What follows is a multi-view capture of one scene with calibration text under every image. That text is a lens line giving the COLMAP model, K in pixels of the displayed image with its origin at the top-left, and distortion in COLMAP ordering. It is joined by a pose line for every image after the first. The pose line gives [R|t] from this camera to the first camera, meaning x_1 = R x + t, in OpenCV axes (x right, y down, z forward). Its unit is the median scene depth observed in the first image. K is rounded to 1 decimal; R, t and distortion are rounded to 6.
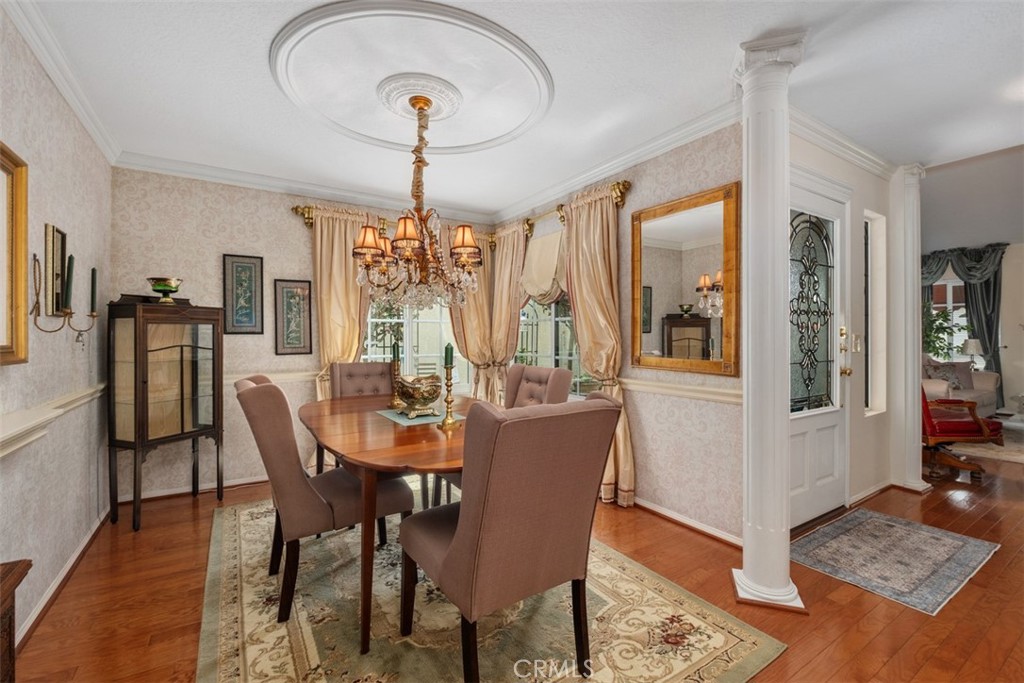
lens RADIAL K [[444.0, 0, 510.9], [0, 444.0, 340.7], [0, 0, 1]] dist [0.003412, -0.003969]
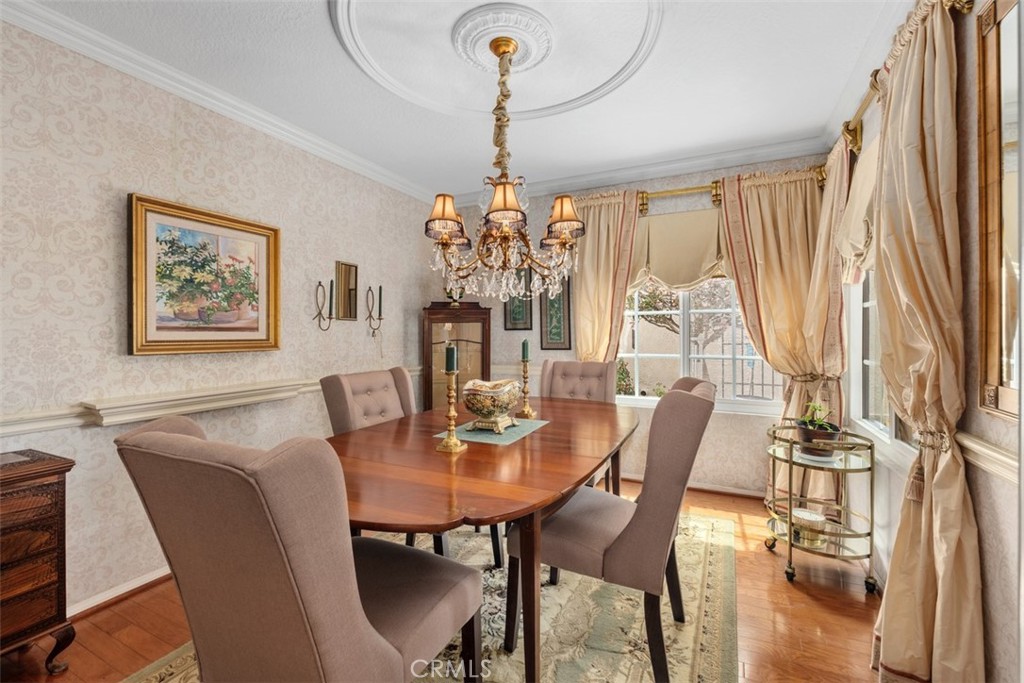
lens RADIAL K [[444.0, 0, 513.6], [0, 444.0, 334.7], [0, 0, 1]] dist [0.003412, -0.003969]
pose [[0.525952, 0.004693, -0.850502, 0.463917], [-0.004993, 0.999985, 0.002431, -0.008283], [0.850500, 0.002968, 0.525967, 0.542095]]
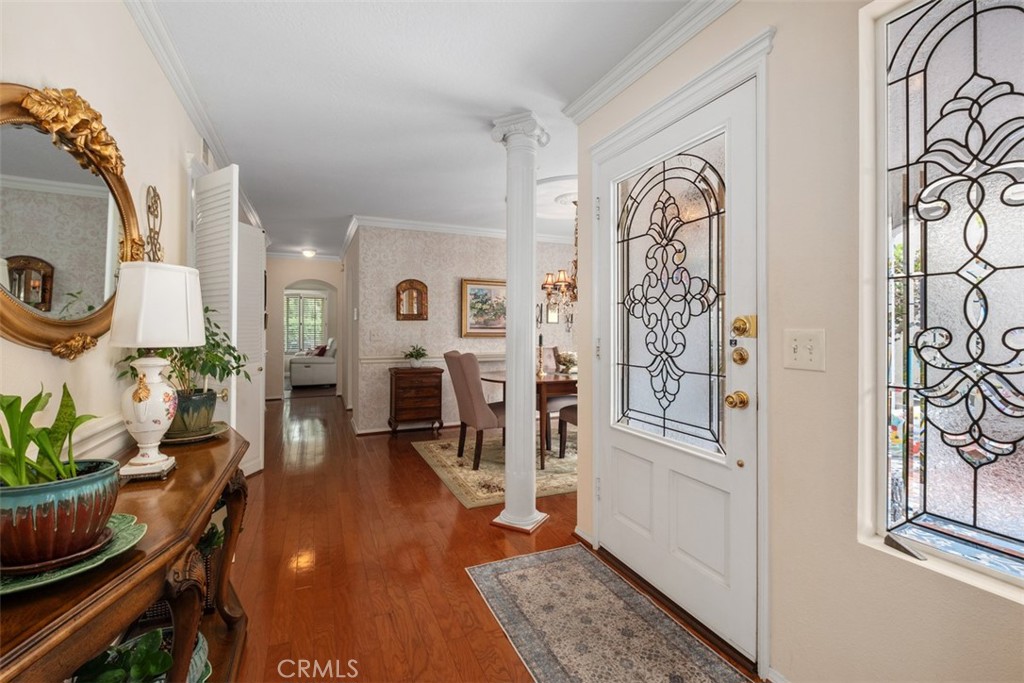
lens RADIAL K [[444.0, 0, 509.7], [0, 444.0, 332.2], [0, 0, 1]] dist [0.003412, -0.003969]
pose [[-0.158237, 0.008207, -0.987367, 1.554169], [-0.008253, 0.999920, 0.009634, -0.016553], [0.987367, 0.009673, -0.158156, 0.960762]]
